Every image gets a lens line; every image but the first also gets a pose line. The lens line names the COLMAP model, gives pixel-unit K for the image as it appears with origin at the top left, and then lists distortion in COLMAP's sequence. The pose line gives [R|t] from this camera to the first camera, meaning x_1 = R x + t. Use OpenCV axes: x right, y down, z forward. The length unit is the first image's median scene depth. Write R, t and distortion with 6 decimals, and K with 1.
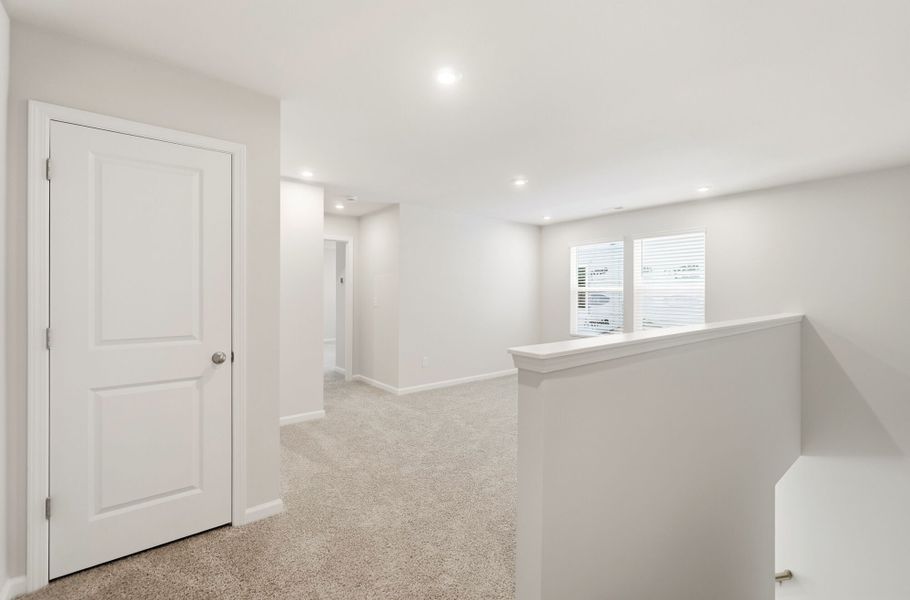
lens RADIAL K [[364.7, 0, 455.0], [0, 364.7, 300.0], [0, 0, 1]] dist [-0.000431, -0.000024]
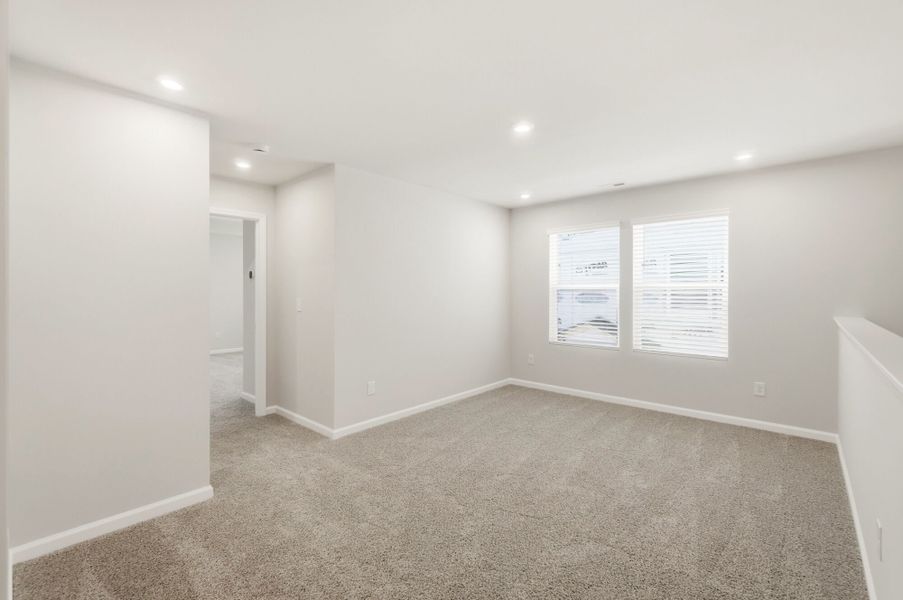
lens RADIAL K [[393.4, 0, 450.3], [0, 393.4, 296.5], [0, 0, 1]] dist [-0.001350, -0.000206]
pose [[0.988711, -0.004516, 0.149770, -0.046122], [0.005036, 0.999983, -0.003098, -0.007678], [-0.149753, 0.003817, 0.988716, 0.220102]]
